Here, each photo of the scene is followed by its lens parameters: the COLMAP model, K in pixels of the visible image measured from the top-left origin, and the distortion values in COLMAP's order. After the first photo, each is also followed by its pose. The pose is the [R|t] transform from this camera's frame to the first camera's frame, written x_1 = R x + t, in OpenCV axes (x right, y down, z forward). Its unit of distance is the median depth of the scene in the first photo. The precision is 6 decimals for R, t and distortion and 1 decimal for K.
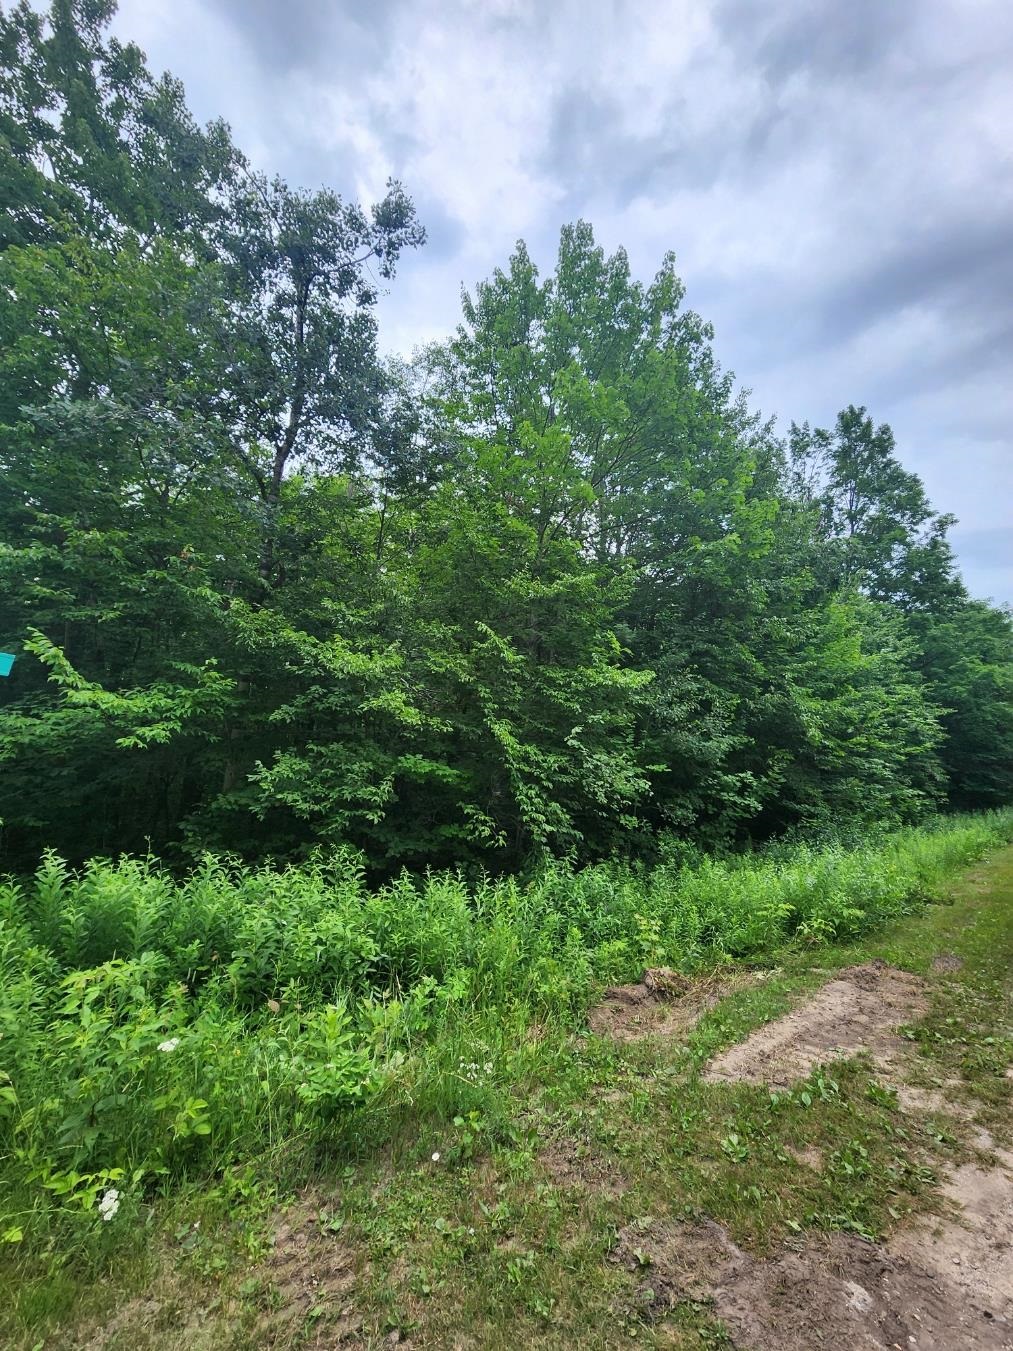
lens RADIAL K [[547.8, 0, 509.3], [0, 547.8, 664.8], [0, 0, 1]] dist [-0.001168, 0.003225]
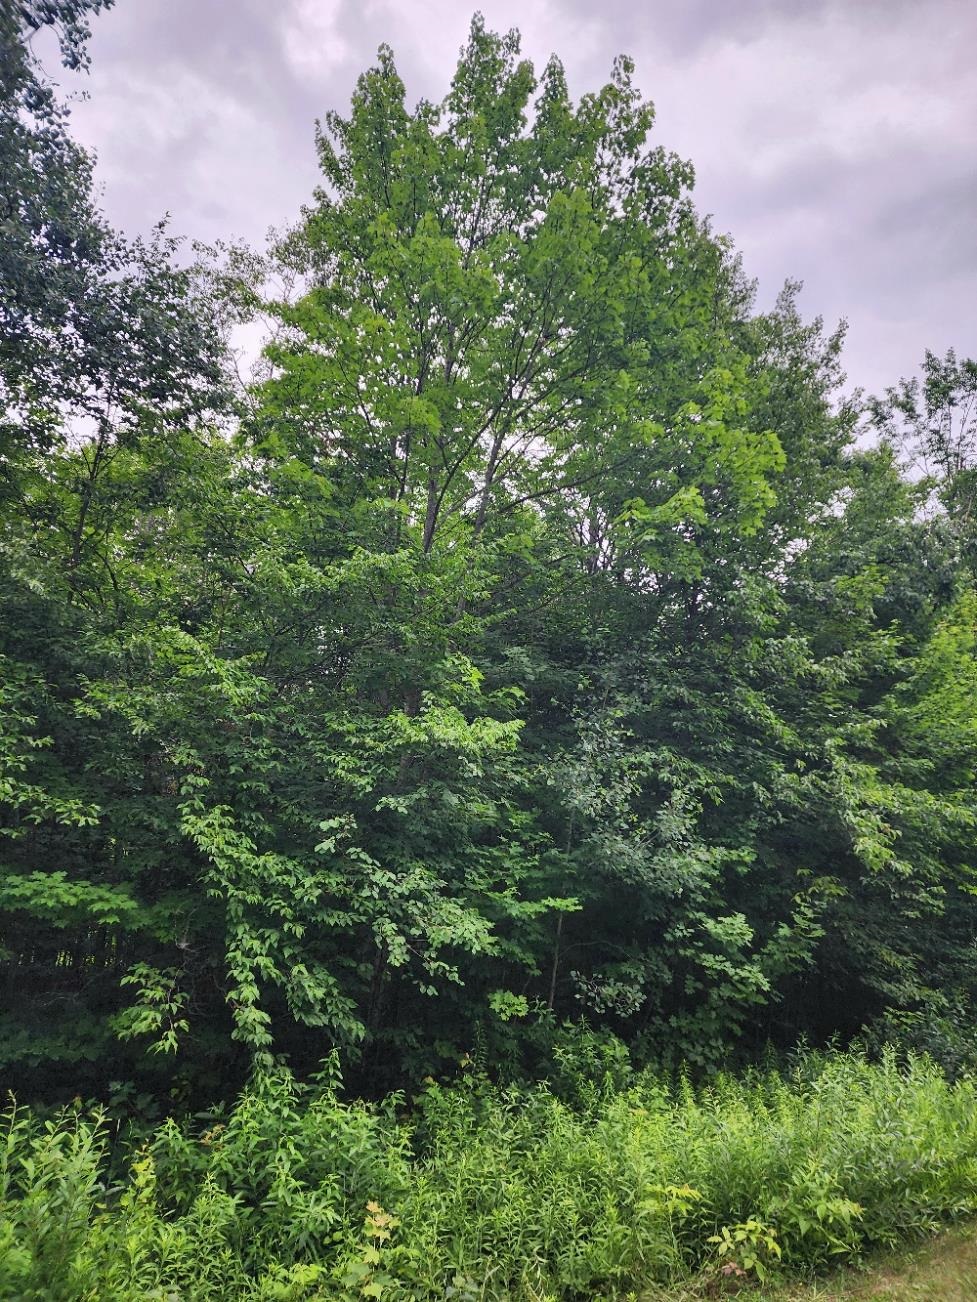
lens RADIAL K [[857.7, 0, 488.5], [0, 857.7, 651.0], [0, 0, 1]] dist [0.075281, -0.059860]
pose [[0.999208, 0.001336, -0.039767, 0.281438], [-0.005681, 0.993987, -0.109350, 0.037705], [0.039382, 0.109490, 0.993207, 0.128693]]
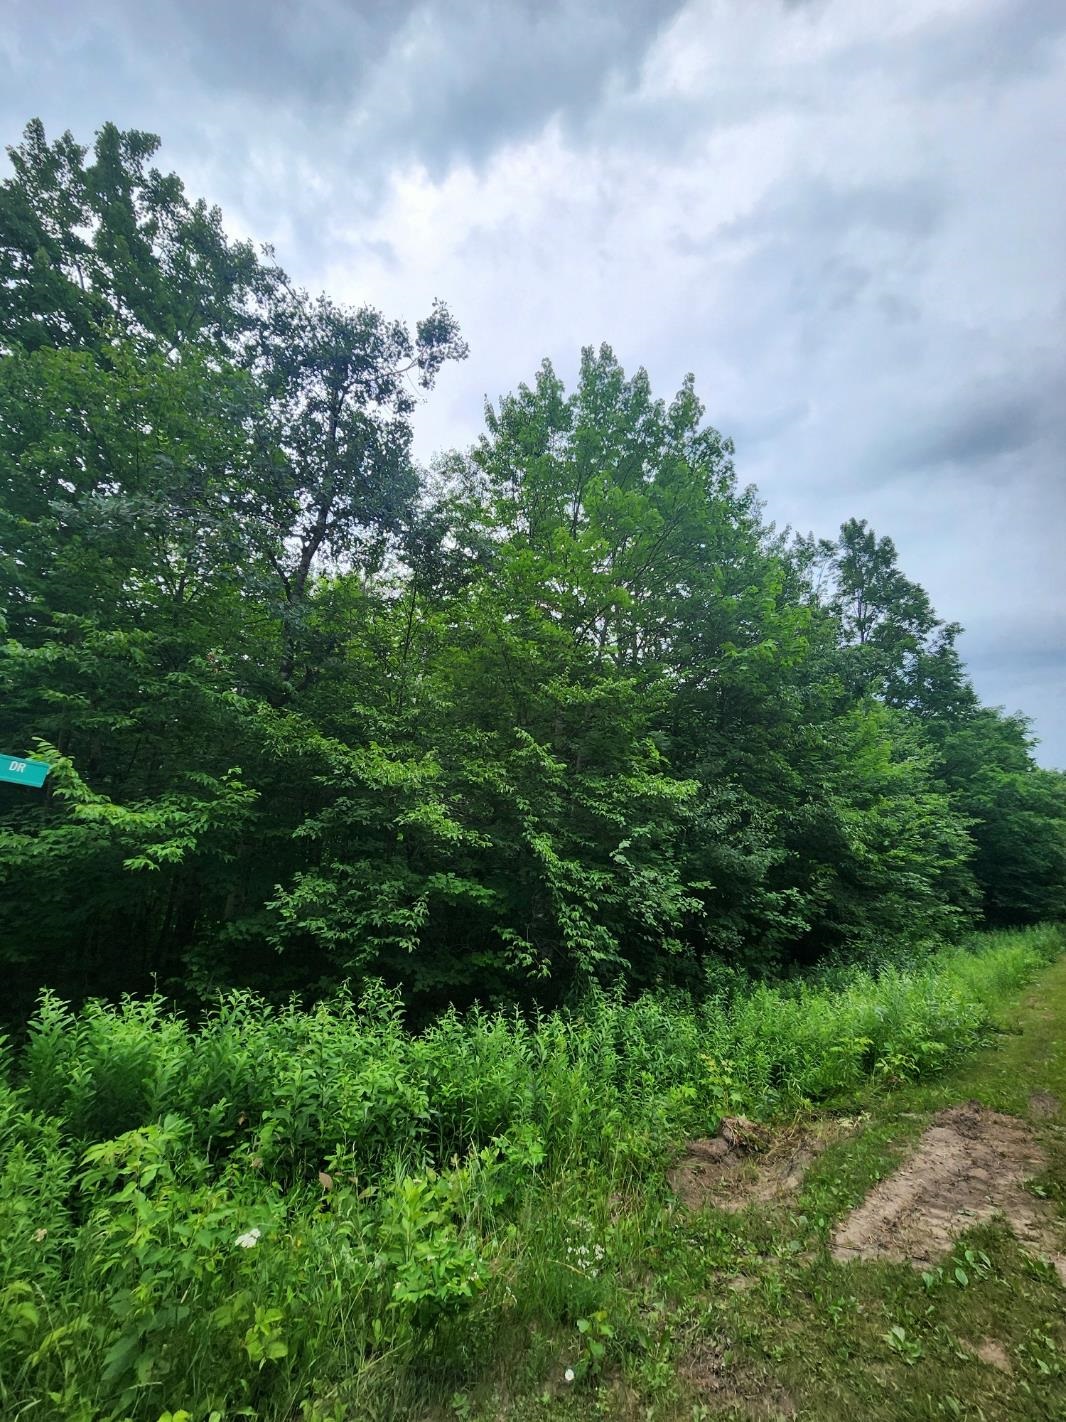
lens RADIAL K [[575.2, 0, 537.8], [0, 575.2, 705.8], [0, 0, 1]] dist [0.002204, -0.000090]
pose [[0.998897, 0.005211, 0.046674, -0.064951], [0.000257, 0.993206, -0.116373, -0.001513], [-0.046963, 0.116257, 0.992108, 0.005947]]
